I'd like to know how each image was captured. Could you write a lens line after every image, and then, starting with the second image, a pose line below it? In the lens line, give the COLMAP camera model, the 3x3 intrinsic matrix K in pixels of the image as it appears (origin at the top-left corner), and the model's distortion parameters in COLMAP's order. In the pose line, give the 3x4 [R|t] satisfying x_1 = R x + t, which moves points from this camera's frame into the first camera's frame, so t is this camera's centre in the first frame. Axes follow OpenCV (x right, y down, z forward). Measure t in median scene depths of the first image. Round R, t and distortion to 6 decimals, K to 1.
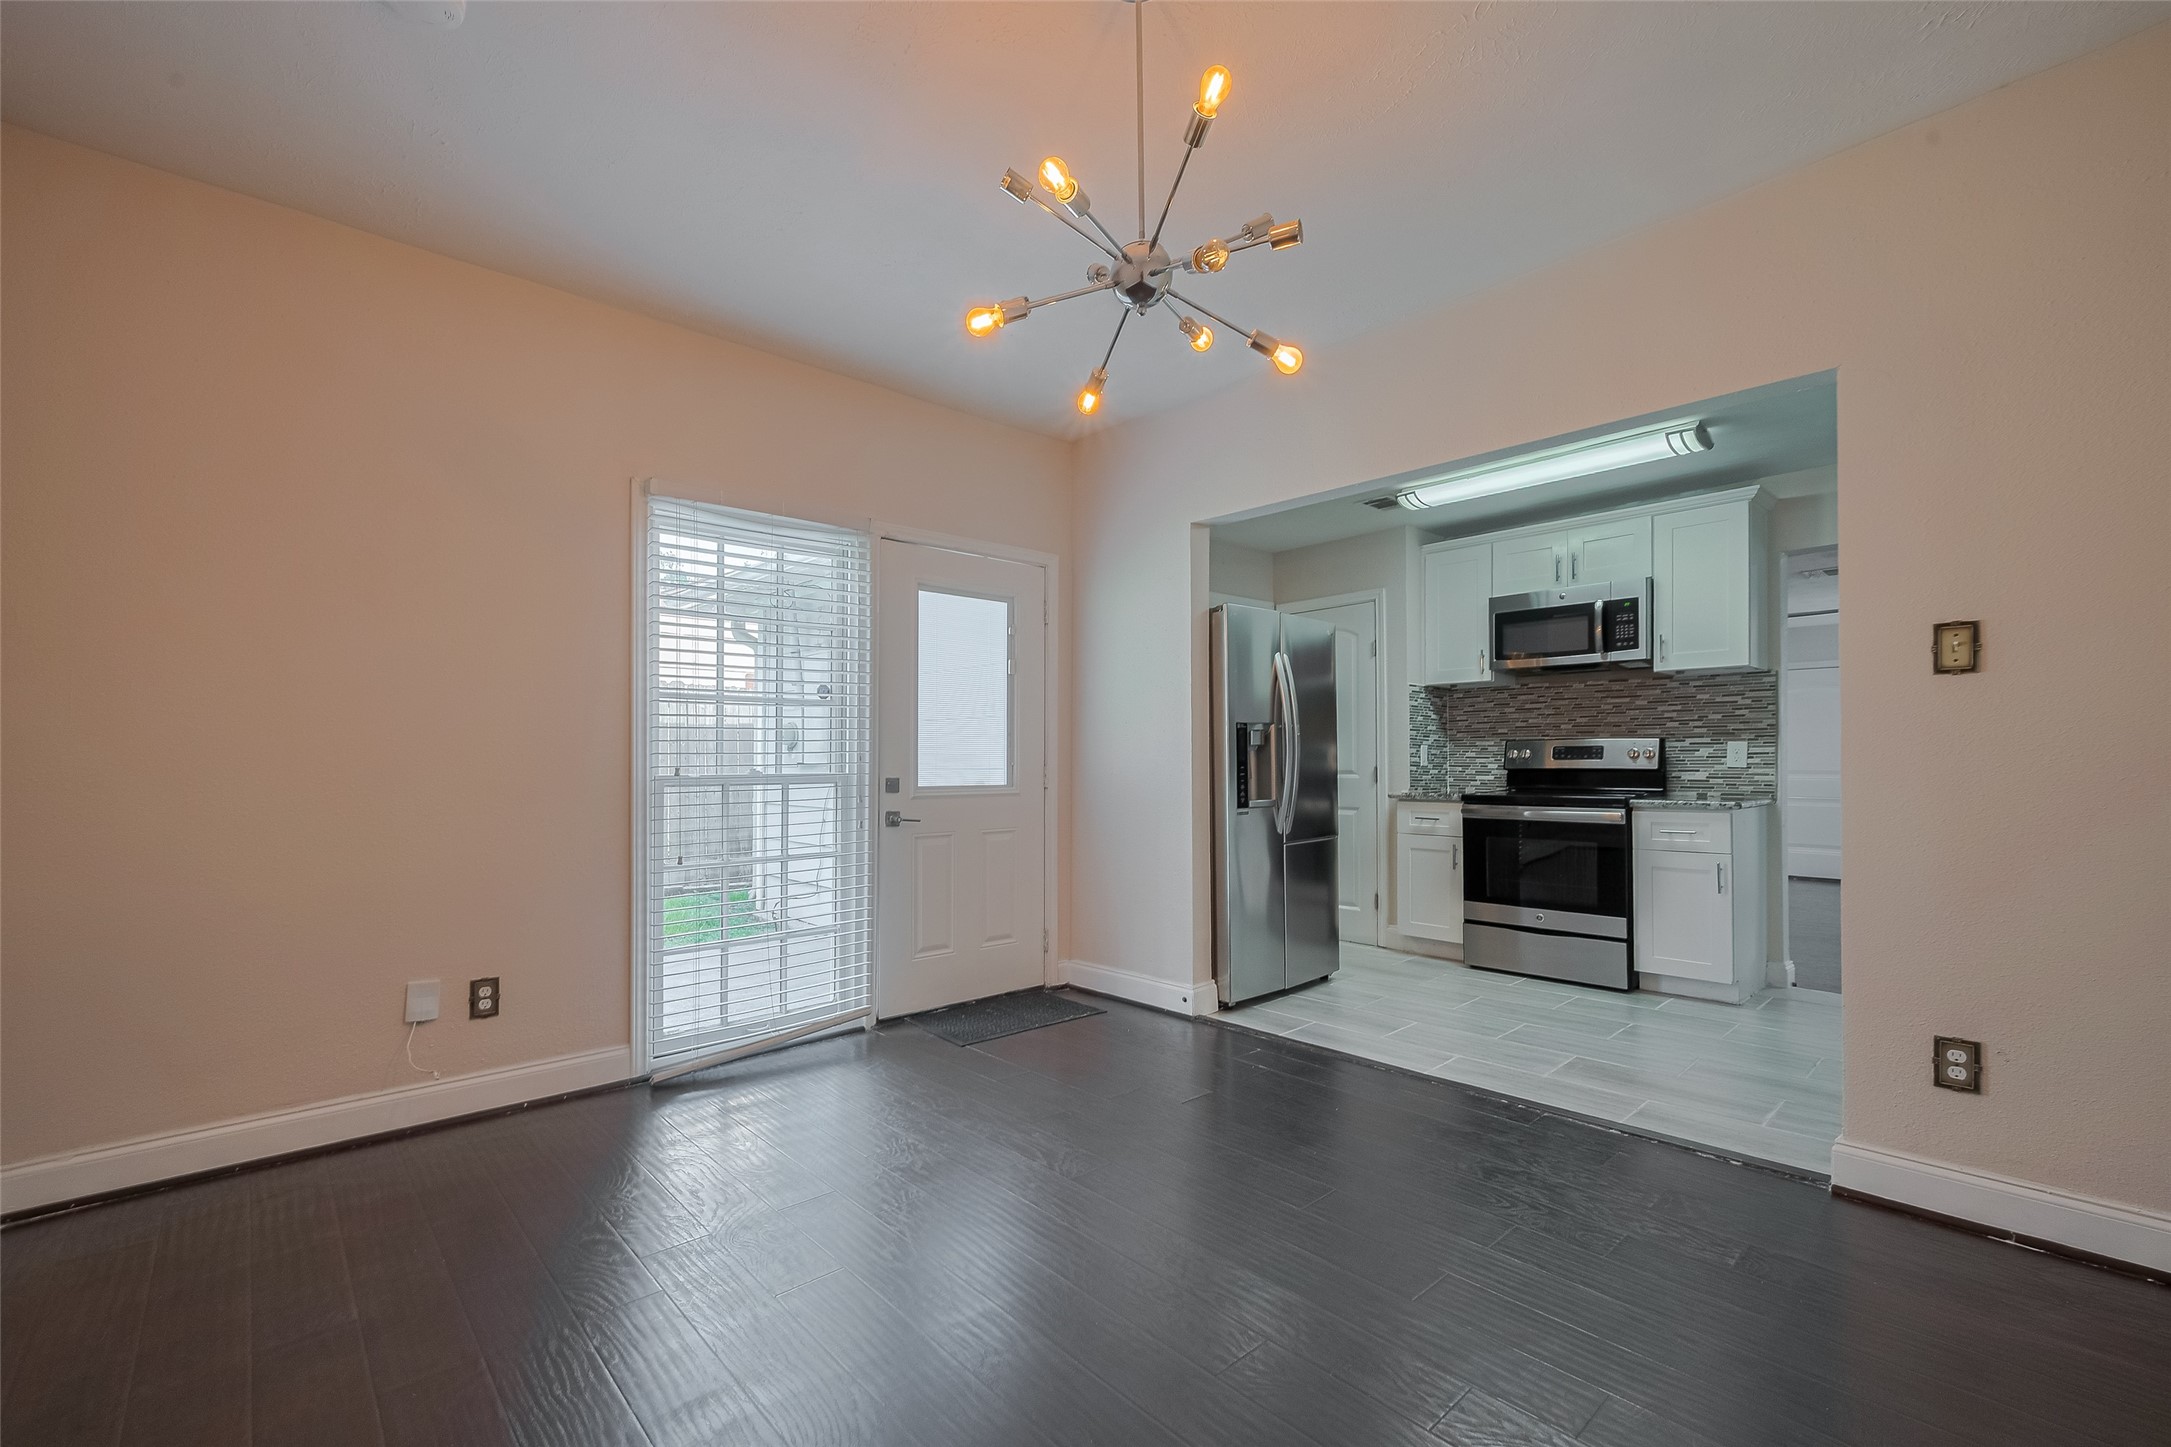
lens RADIAL K [[913.5, 0, 1045.6], [0, 913.5, 759.0], [0, 0, 1]] dist [-0.000933, 0.000026]
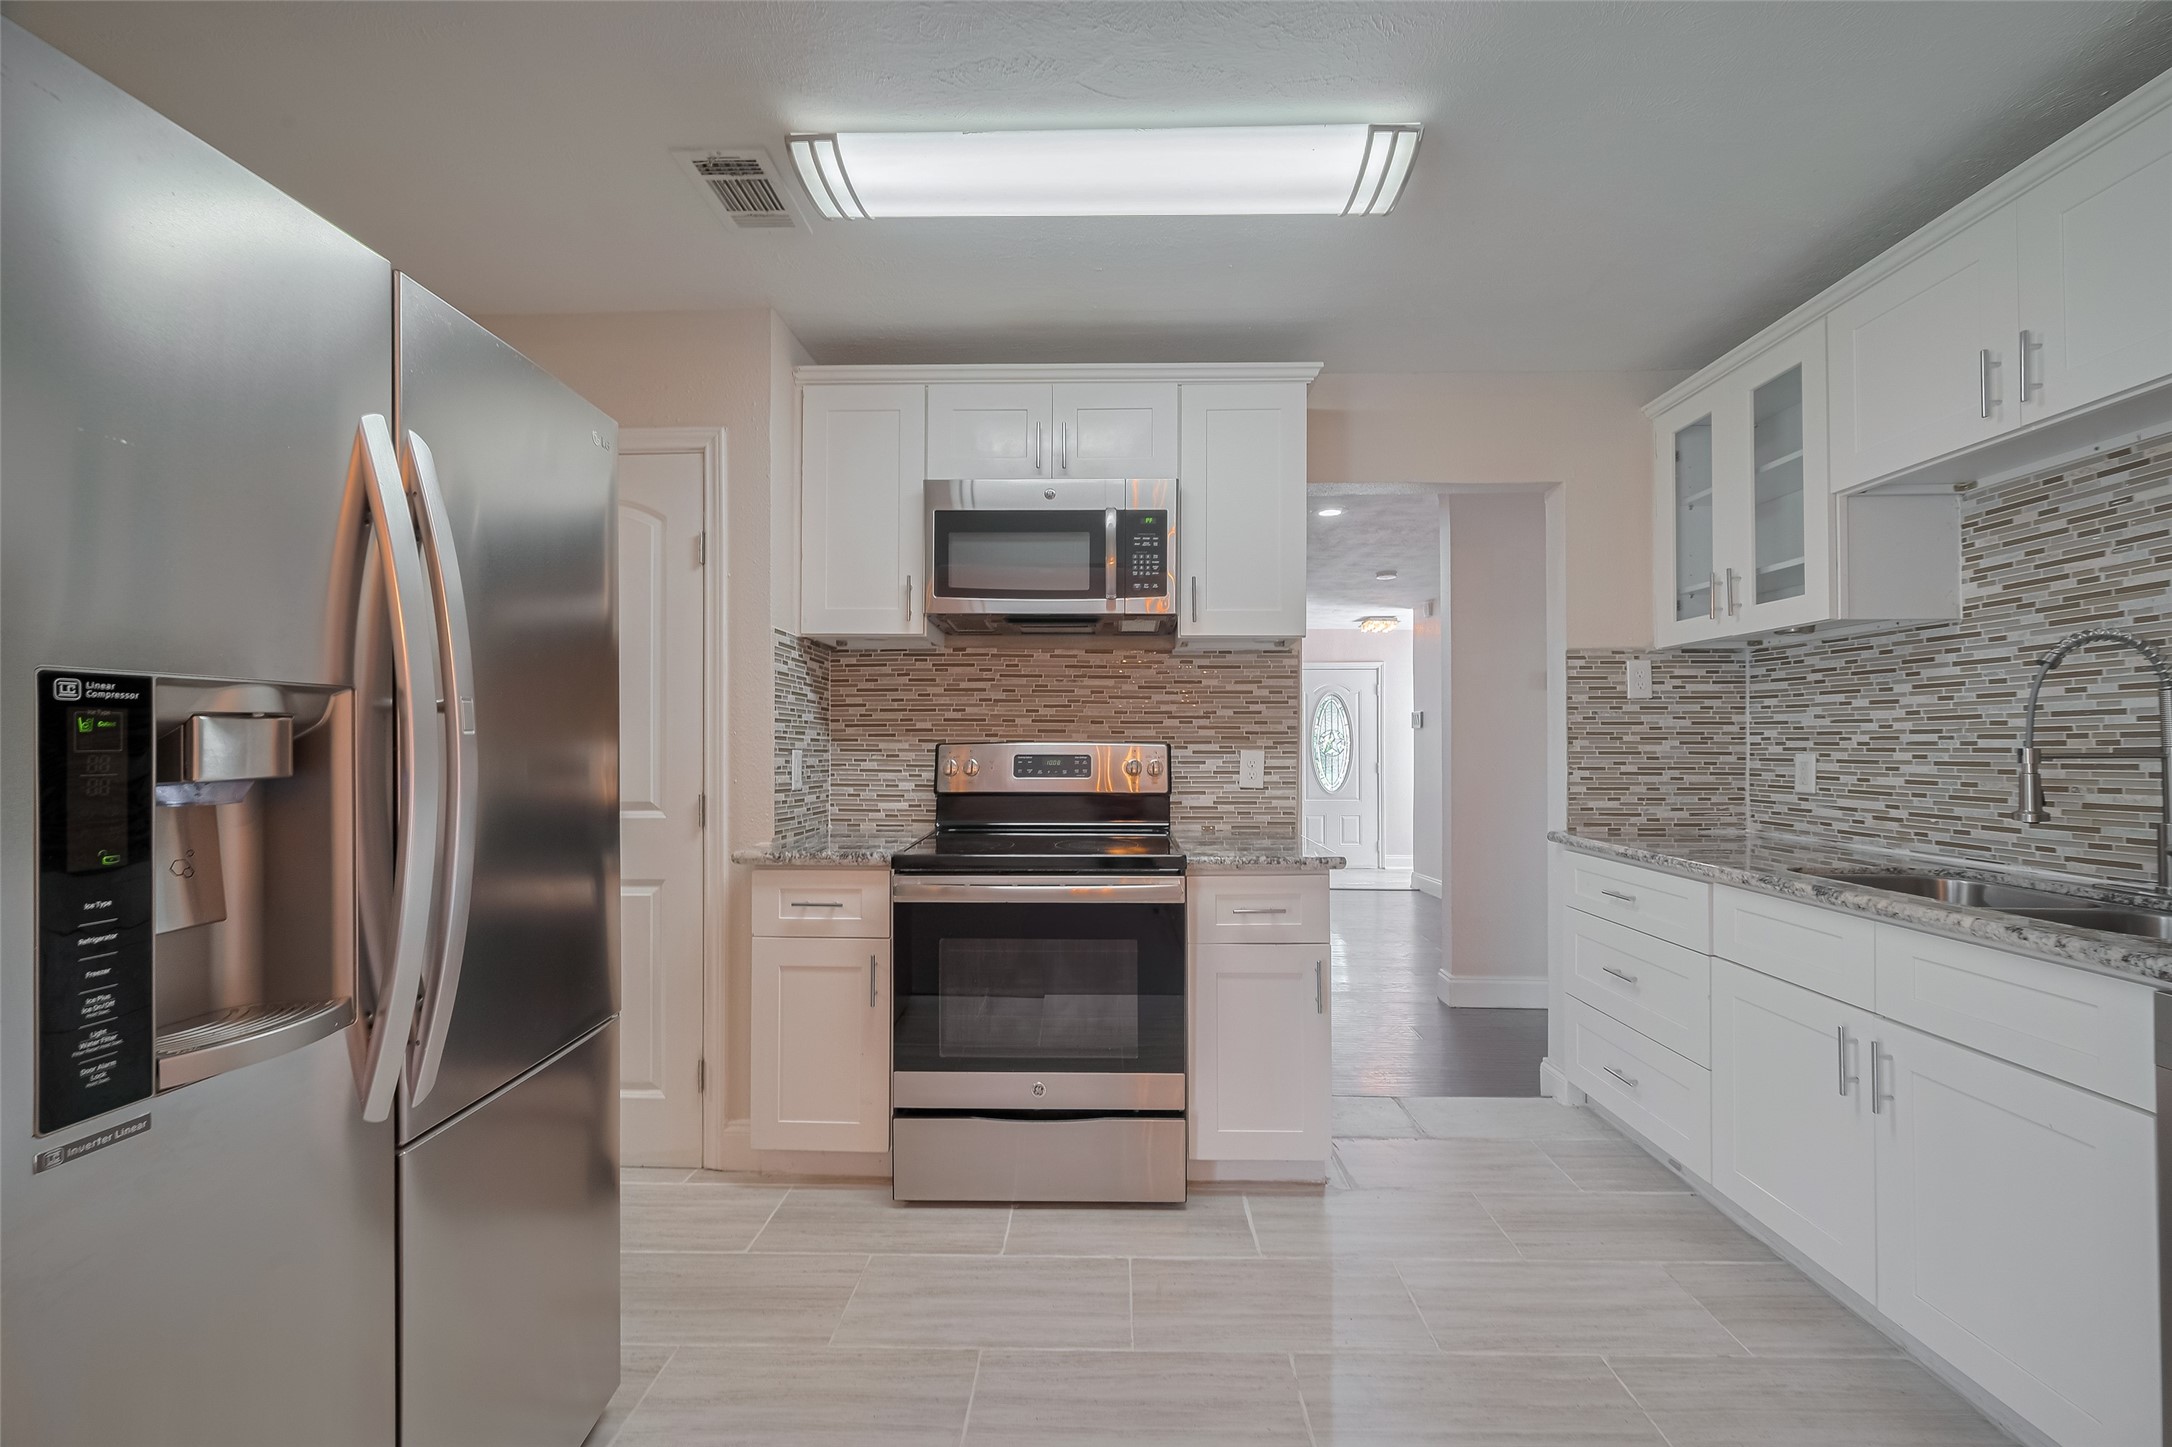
lens RADIAL K [[864.7, 0, 1096.0], [0, 864.7, 732.7], [0, 0, 1]] dist [0.000709, 0.000888]
pose [[0.680982, 0.013176, 0.732182, 0.205625], [-0.005349, 0.999901, -0.013019, -0.023484], [-0.732281, 0.004949, 0.680985, 0.654640]]
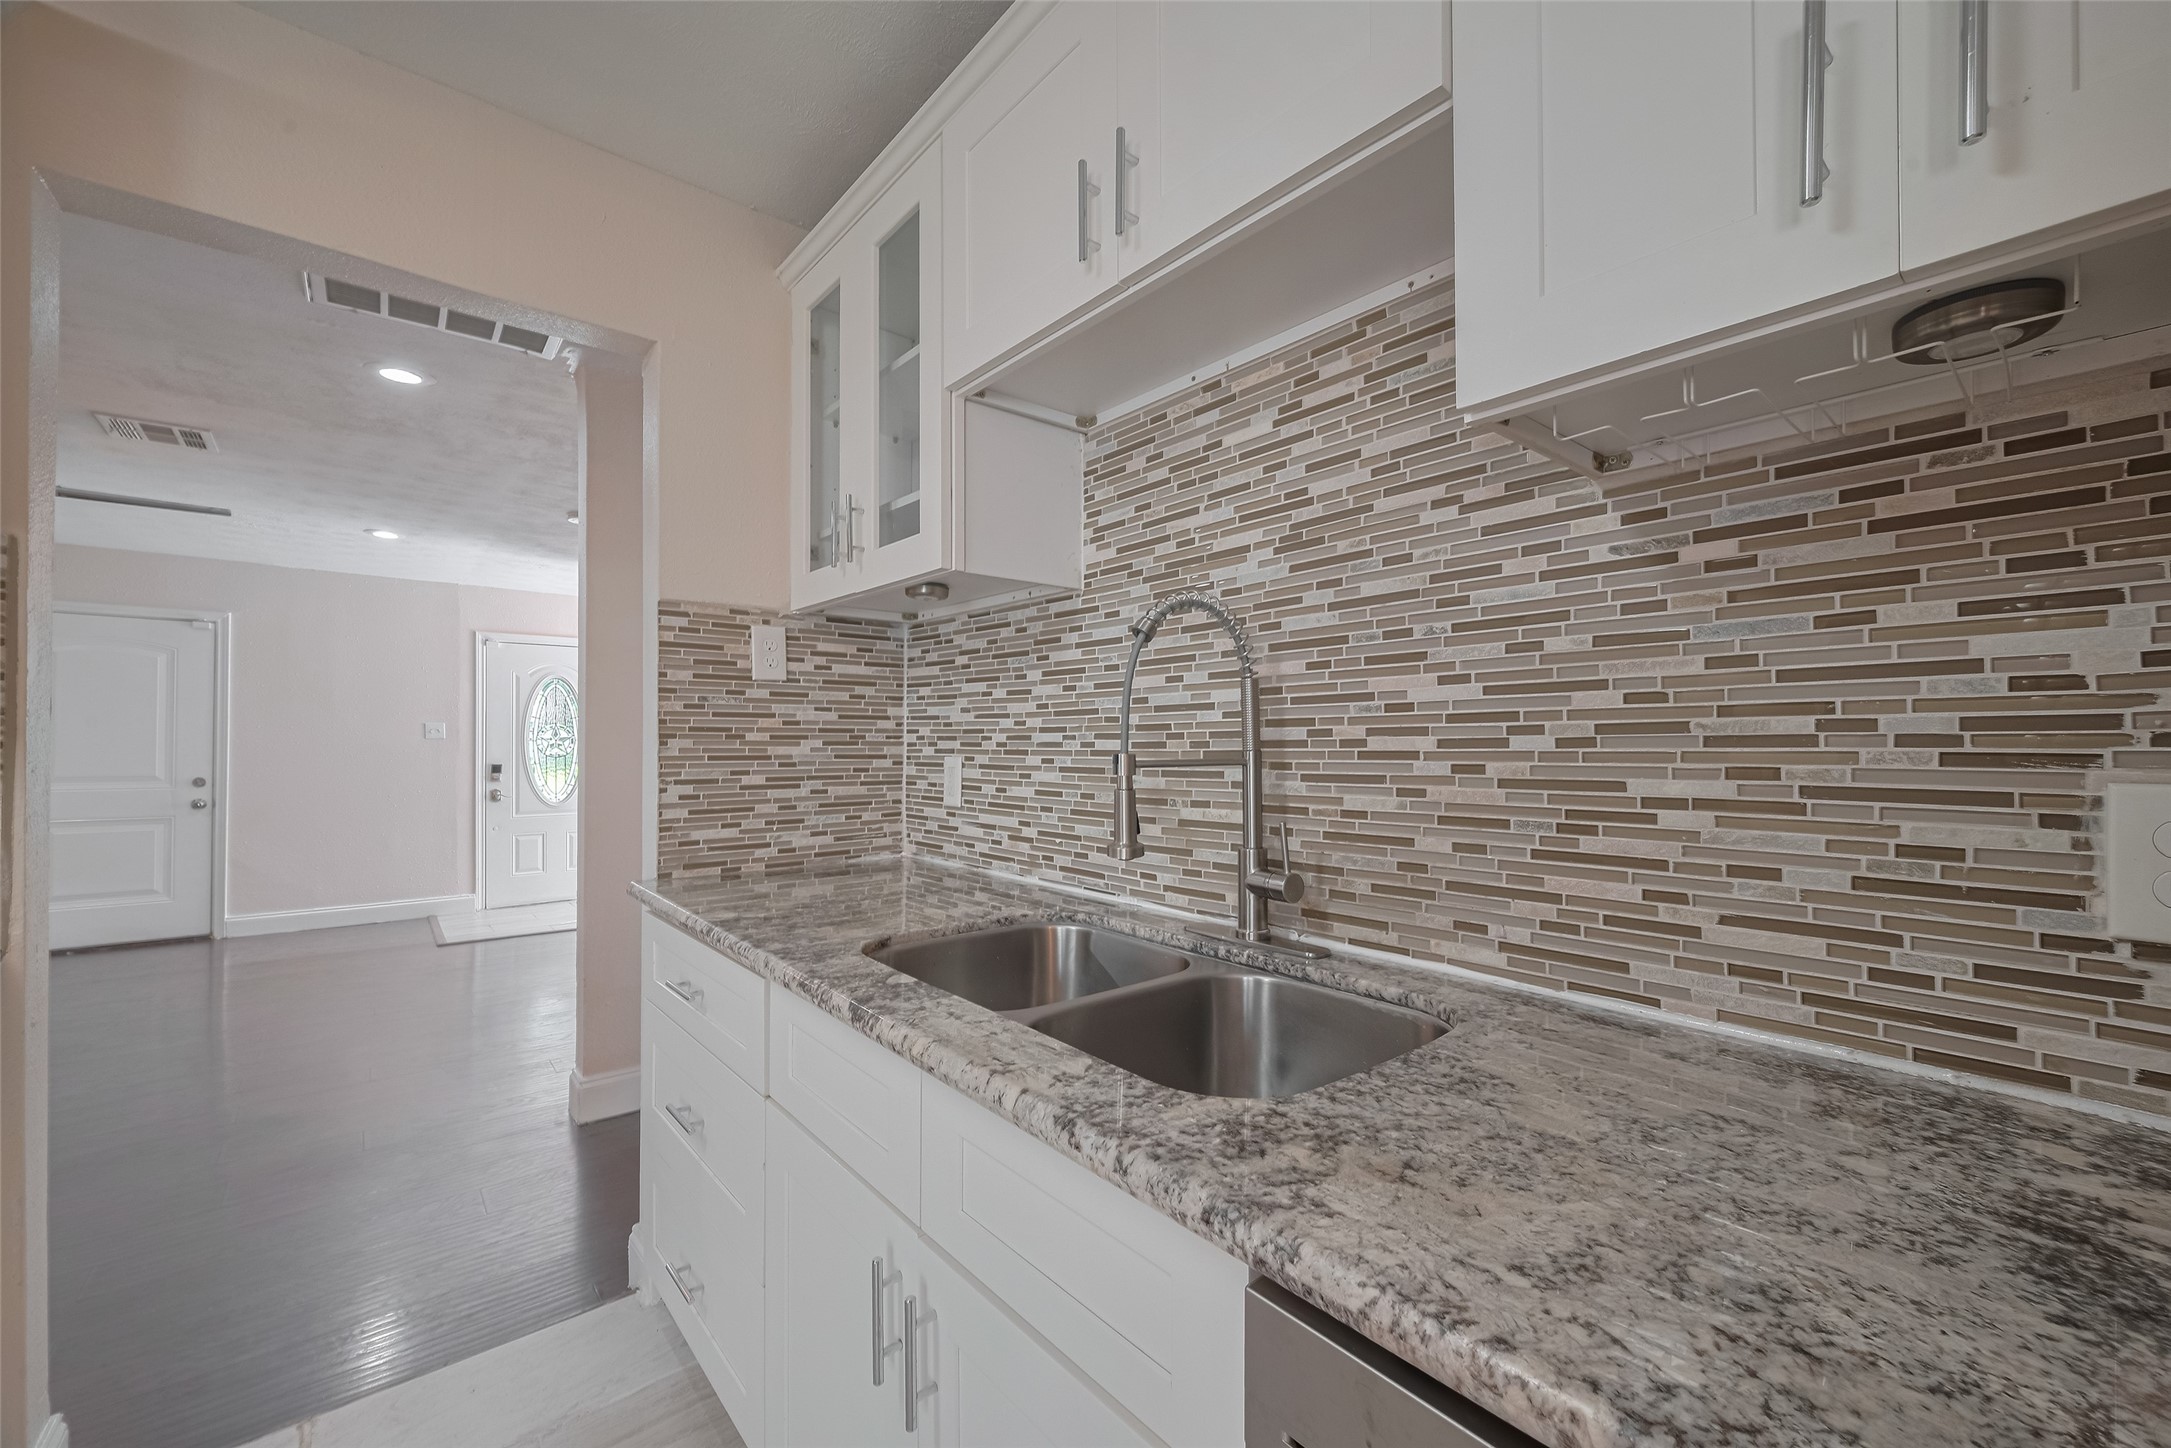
lens RADIAL K [[861.4, 0, 1089.0], [0, 861.4, 735.5], [0, 0, 1]] dist [-0.000036, 0.000152]
pose [[0.023524, 0.010136, 0.999672, 0.506247], [-0.004442, 0.999940, -0.010034, -0.026743], [-0.999713, -0.004205, 0.023568, 0.617342]]
